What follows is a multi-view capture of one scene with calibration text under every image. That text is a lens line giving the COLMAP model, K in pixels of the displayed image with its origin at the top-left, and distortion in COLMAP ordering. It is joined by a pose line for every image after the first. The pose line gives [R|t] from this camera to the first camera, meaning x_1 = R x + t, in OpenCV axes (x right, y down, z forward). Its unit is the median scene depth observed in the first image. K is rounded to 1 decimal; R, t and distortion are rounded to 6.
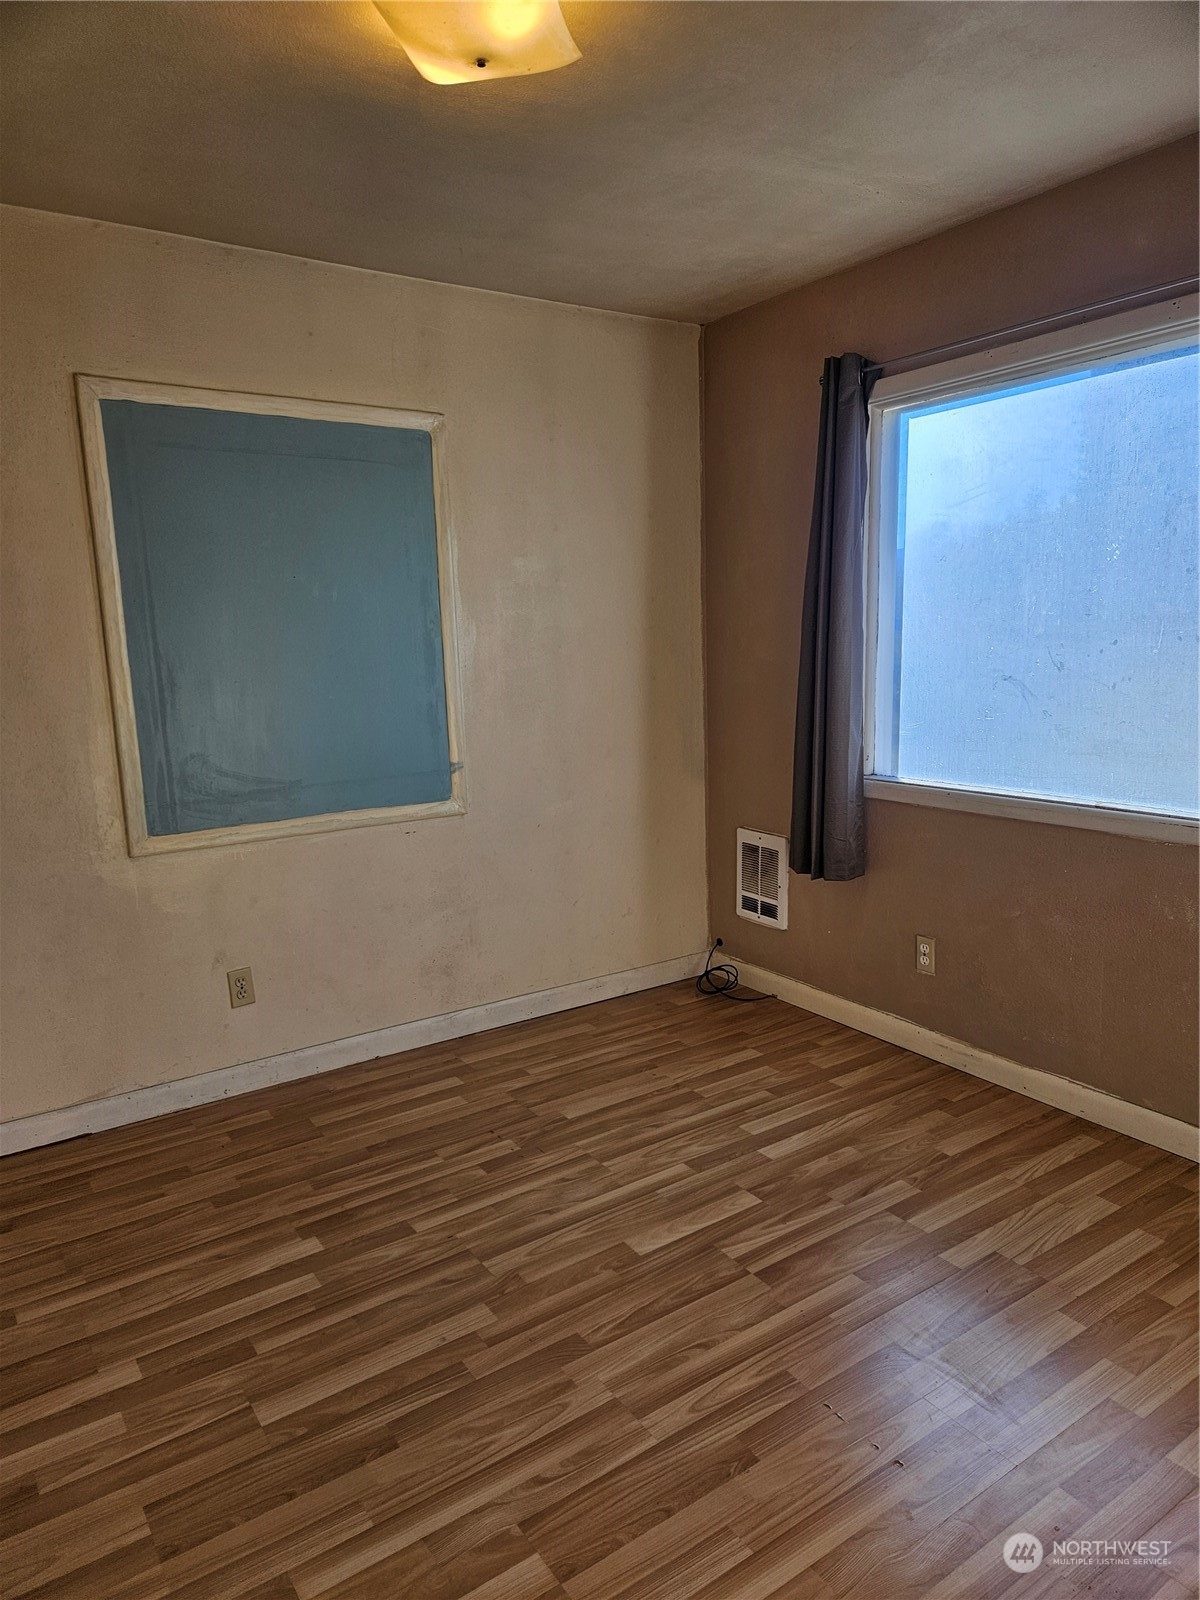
lens RADIAL K [[1063.9, 0, 602.5], [0, 1063.9, 805.2], [0, 0, 1]] dist [0.070350, -0.058377]
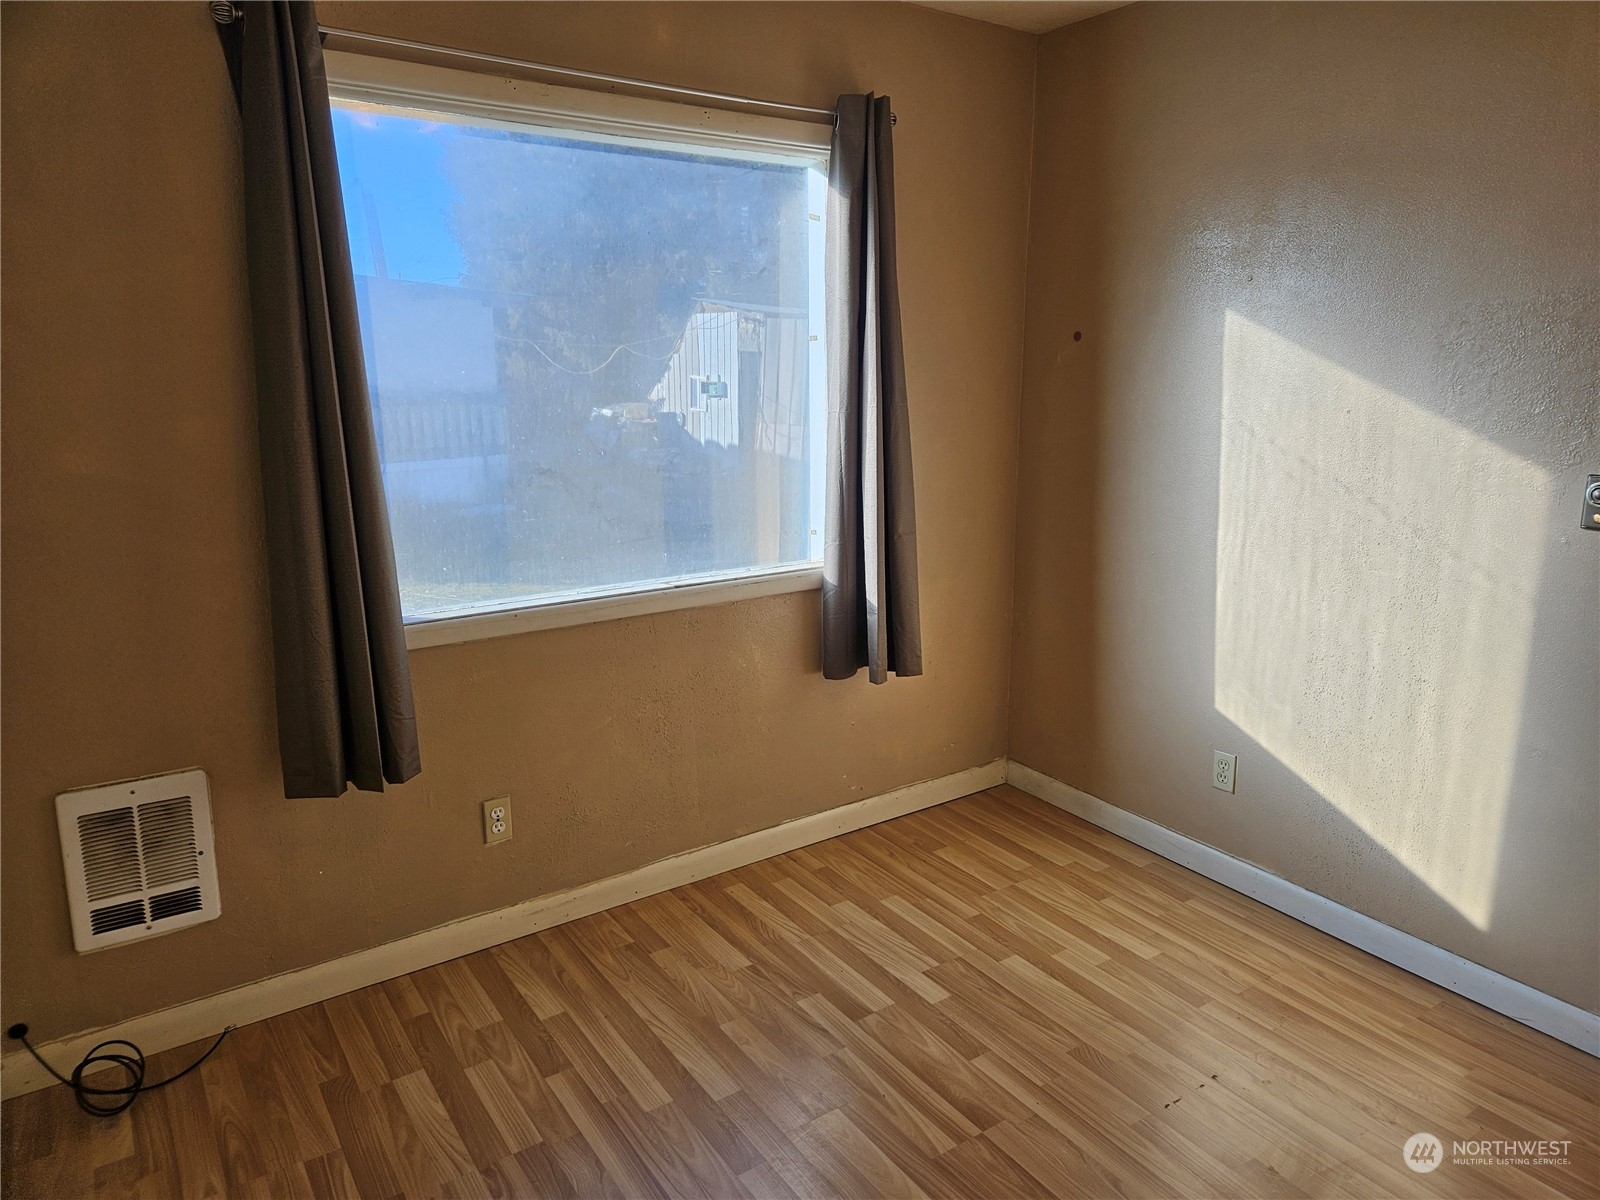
lens RADIAL K [[1063.9, 0, 806.0], [0, 1063.9, 593.7], [0, 0, 1]] dist [0.070350, -0.058377]
pose [[-0.011233, -0.183613, 0.982934, -0.465784], [0.168650, 0.968566, 0.182857, -0.134739], [-0.985612, 0.167826, 0.020087, 0.735690]]
